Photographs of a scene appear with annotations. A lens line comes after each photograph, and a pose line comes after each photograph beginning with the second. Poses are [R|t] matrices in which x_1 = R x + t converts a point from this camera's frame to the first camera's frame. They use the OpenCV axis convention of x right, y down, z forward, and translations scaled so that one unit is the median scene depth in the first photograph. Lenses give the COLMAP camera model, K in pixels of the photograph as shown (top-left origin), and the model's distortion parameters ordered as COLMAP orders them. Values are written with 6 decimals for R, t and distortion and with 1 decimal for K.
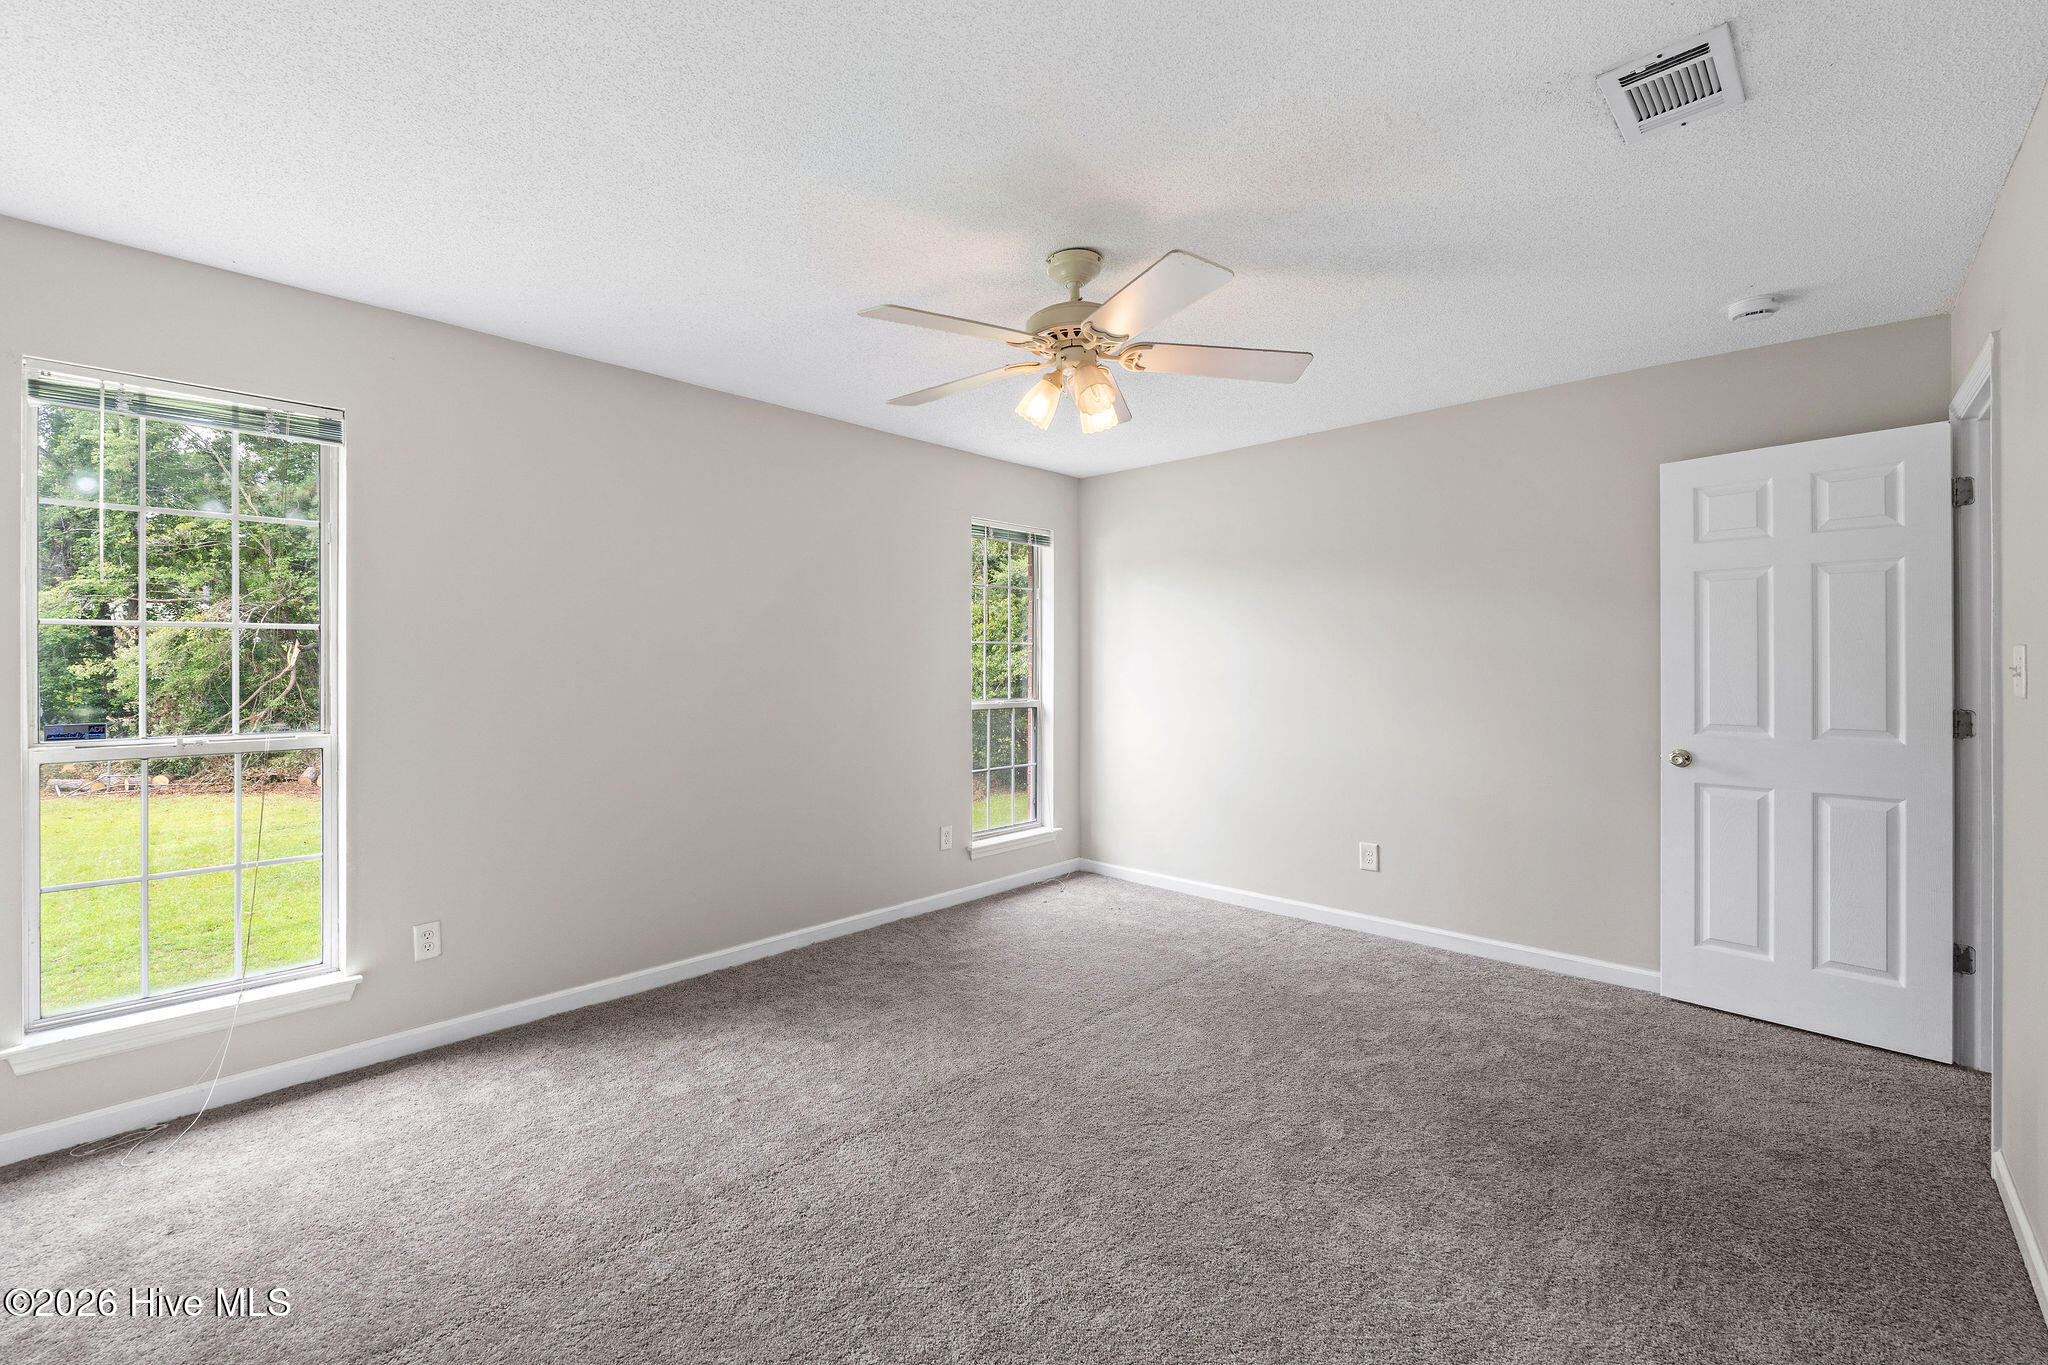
lens RADIAL K [[856.5, 0, 1022.3], [0, 856.5, 666.3], [0, 0, 1]] dist [-0.005502, -0.001565]
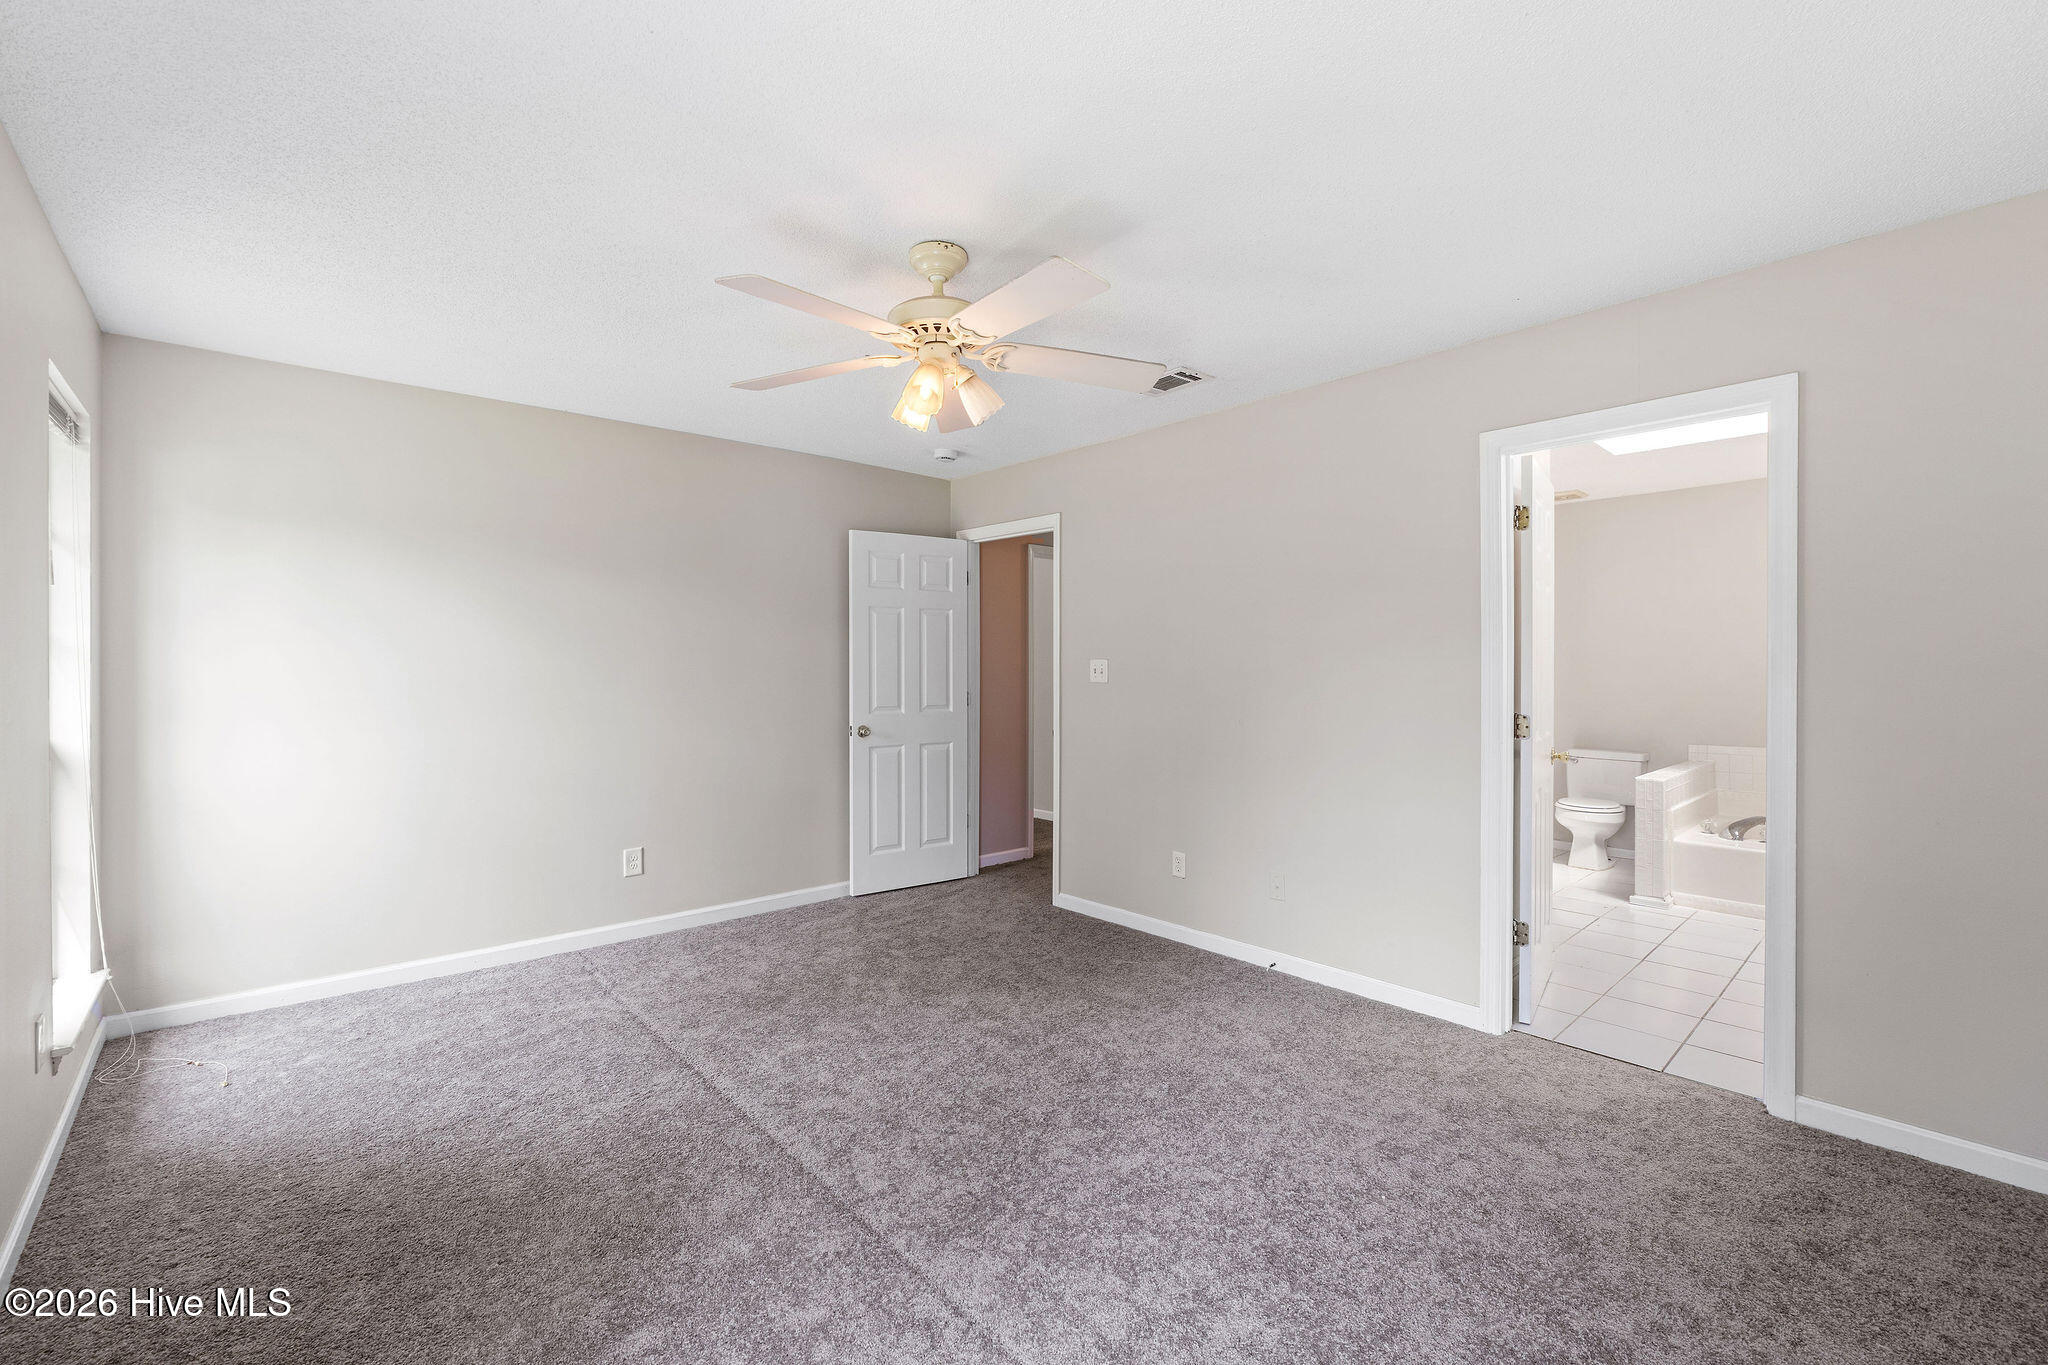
lens RADIAL K [[856.5, 0, 975.6], [0, 856.5, 677.0], [0, 0, 1]] dist [-0.005502, -0.001565]
pose [[0.123377, -0.011700, 0.992291, -0.506563], [0.003191, 0.999930, 0.011393, -0.001629], [-0.992355, 0.001761, 0.123406, 0.466266]]
